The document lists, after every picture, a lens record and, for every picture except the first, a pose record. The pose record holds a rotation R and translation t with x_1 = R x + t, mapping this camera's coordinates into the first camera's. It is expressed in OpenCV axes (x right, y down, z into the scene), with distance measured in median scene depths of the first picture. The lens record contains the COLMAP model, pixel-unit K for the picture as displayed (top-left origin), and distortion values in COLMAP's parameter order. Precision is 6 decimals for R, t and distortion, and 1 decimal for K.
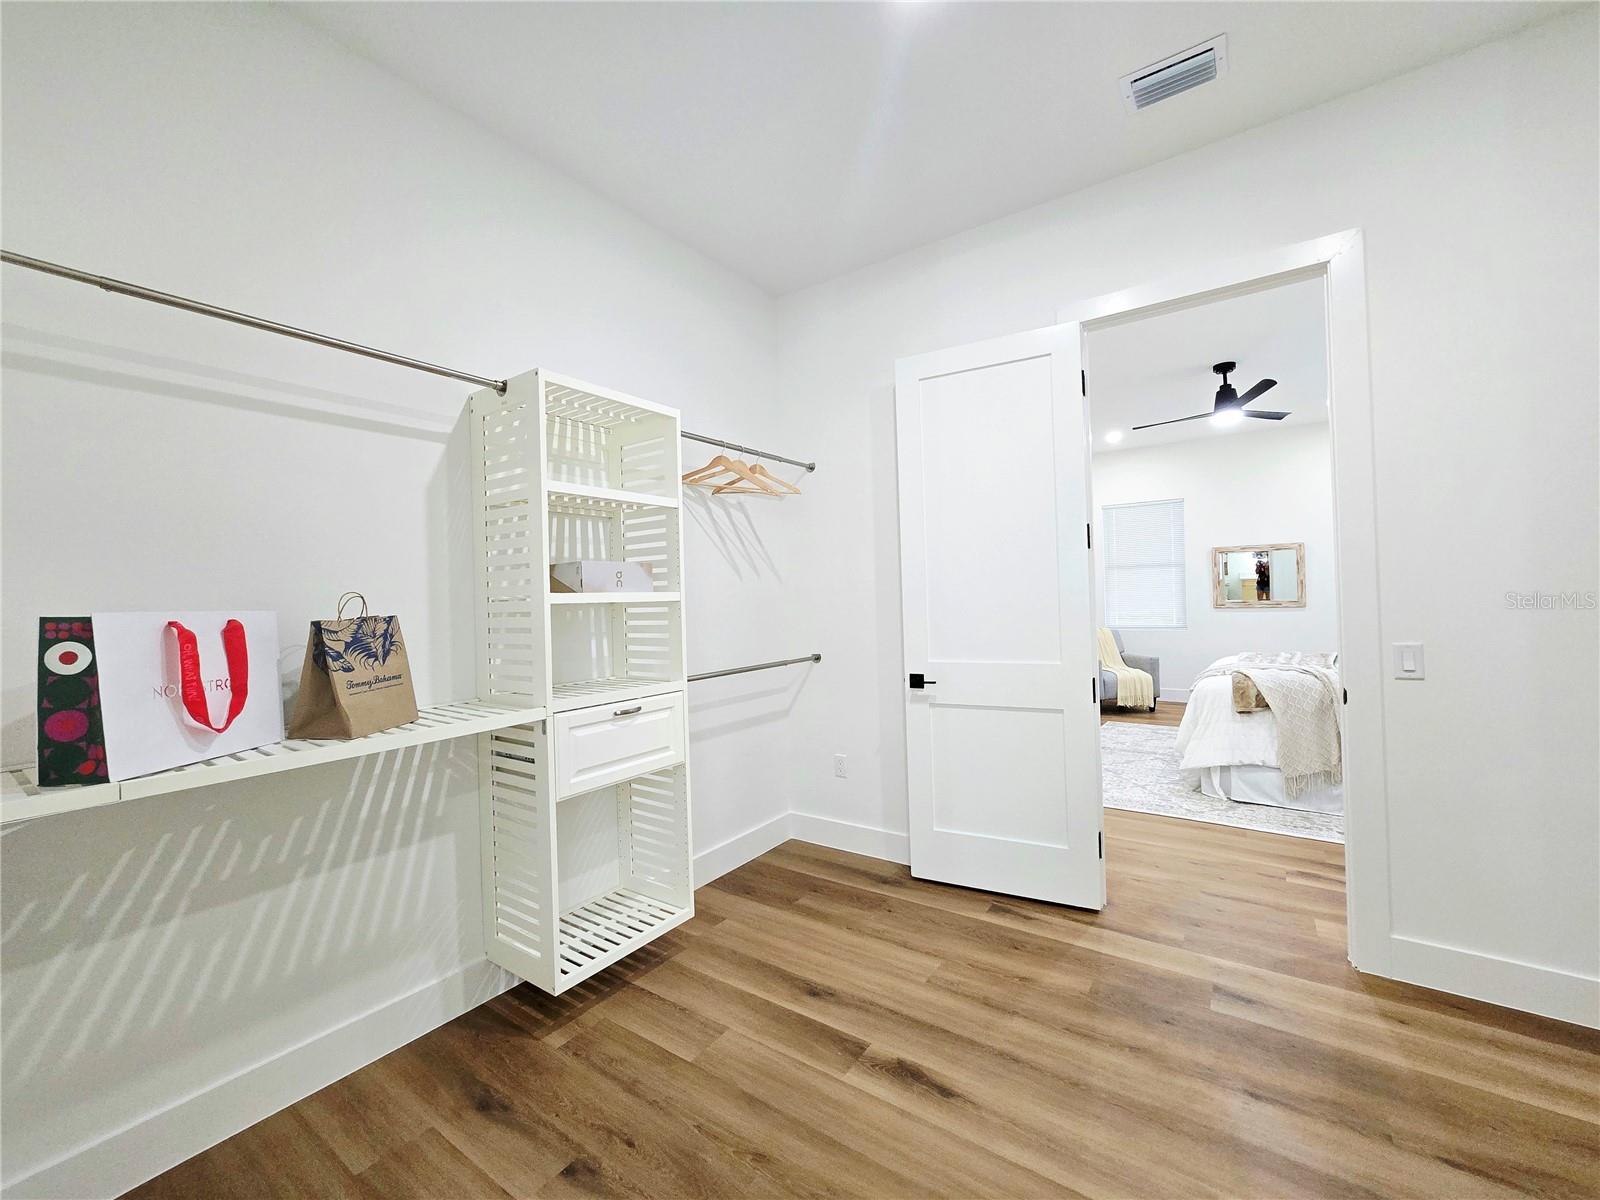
lens RADIAL K [[655.3, 0, 802.2], [0, 655.3, 593.5], [0, 0, 1]] dist [-0.001721, -0.000447]
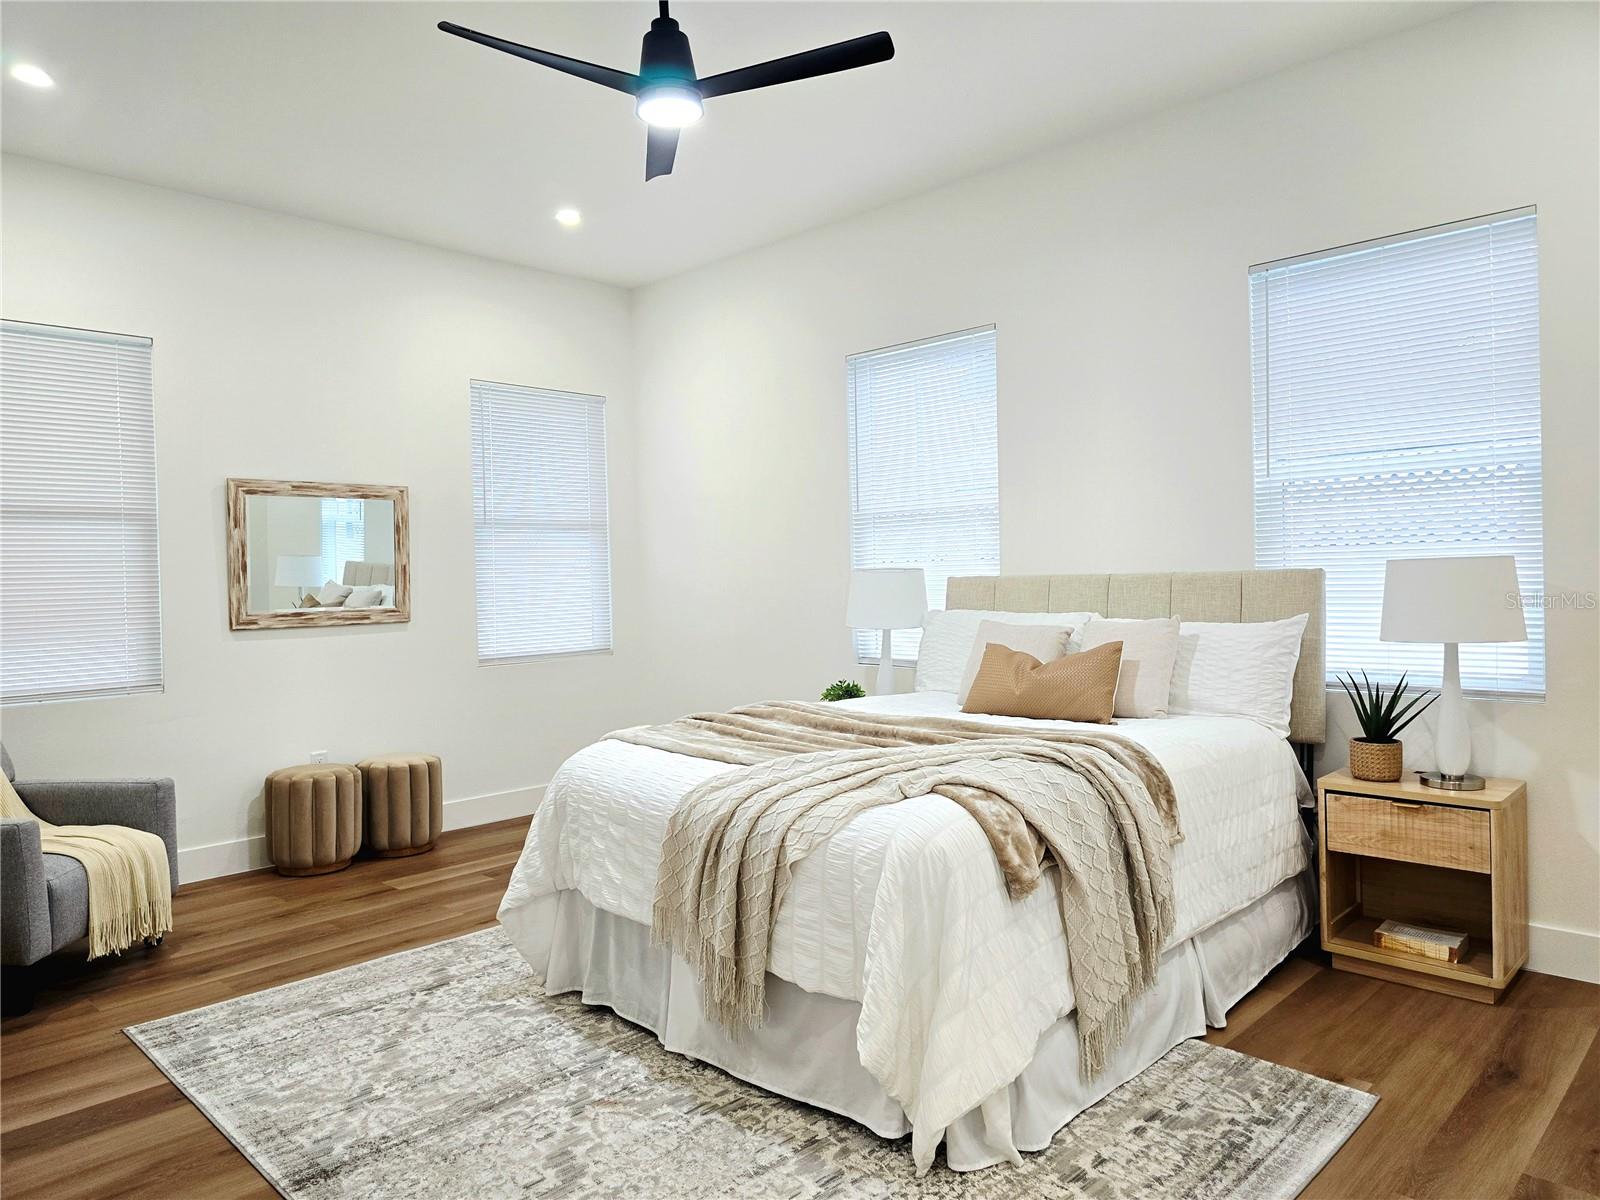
lens RADIAL K [[1071.6, 0, 805.5], [0, 1071.6, 590.5], [0, 0, 1]] dist [0.064094, -0.060326]
pose [[0.156689, 0.009077, 0.987606, 0.085363], [0.014566, 0.999828, -0.011501, 0.026768], [-0.987541, 0.016188, 0.156530, 1.476044]]
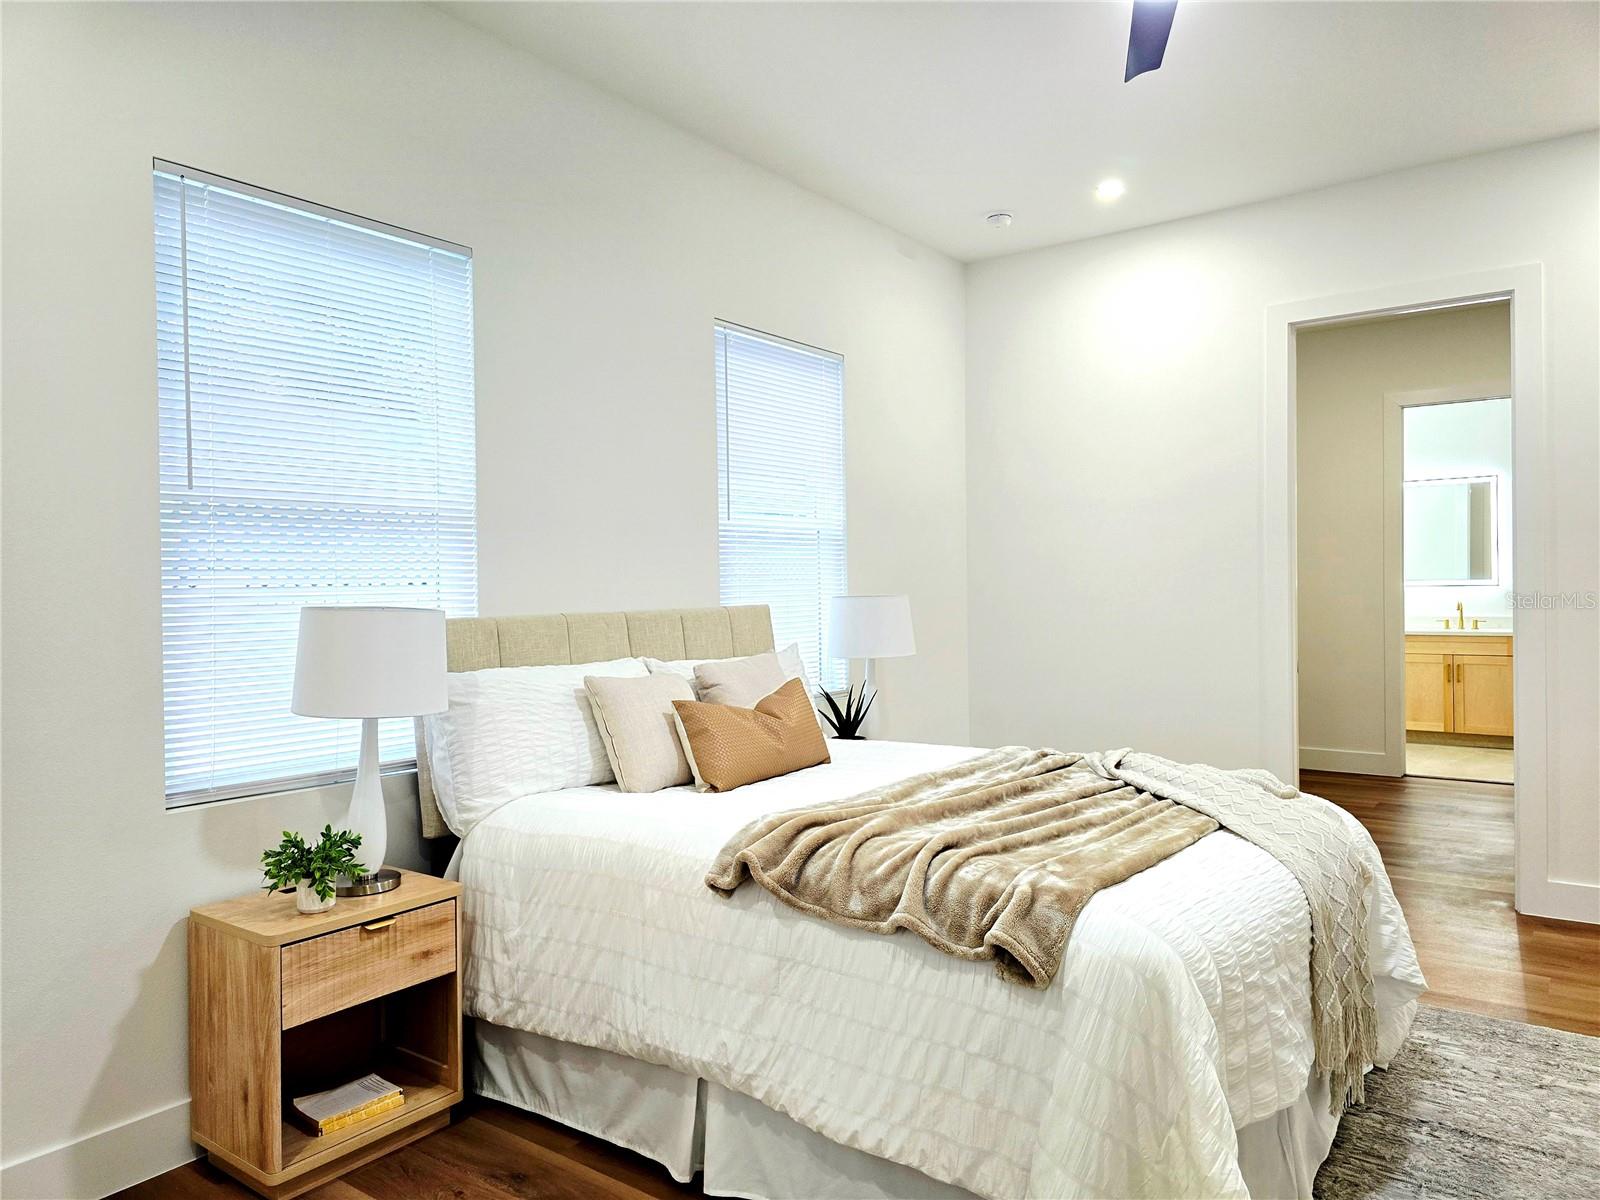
lens RADIAL K [[1071.6, 0, 797.4], [0, 1071.6, 598.4], [0, 0, 1]] dist [0.064094, -0.060326]
pose [[-0.997705, 0.040517, 0.054250, 1.405070], [0.041004, 0.999128, 0.007891, -0.026719], [-0.053883, 0.010097, -0.998496, 2.587041]]
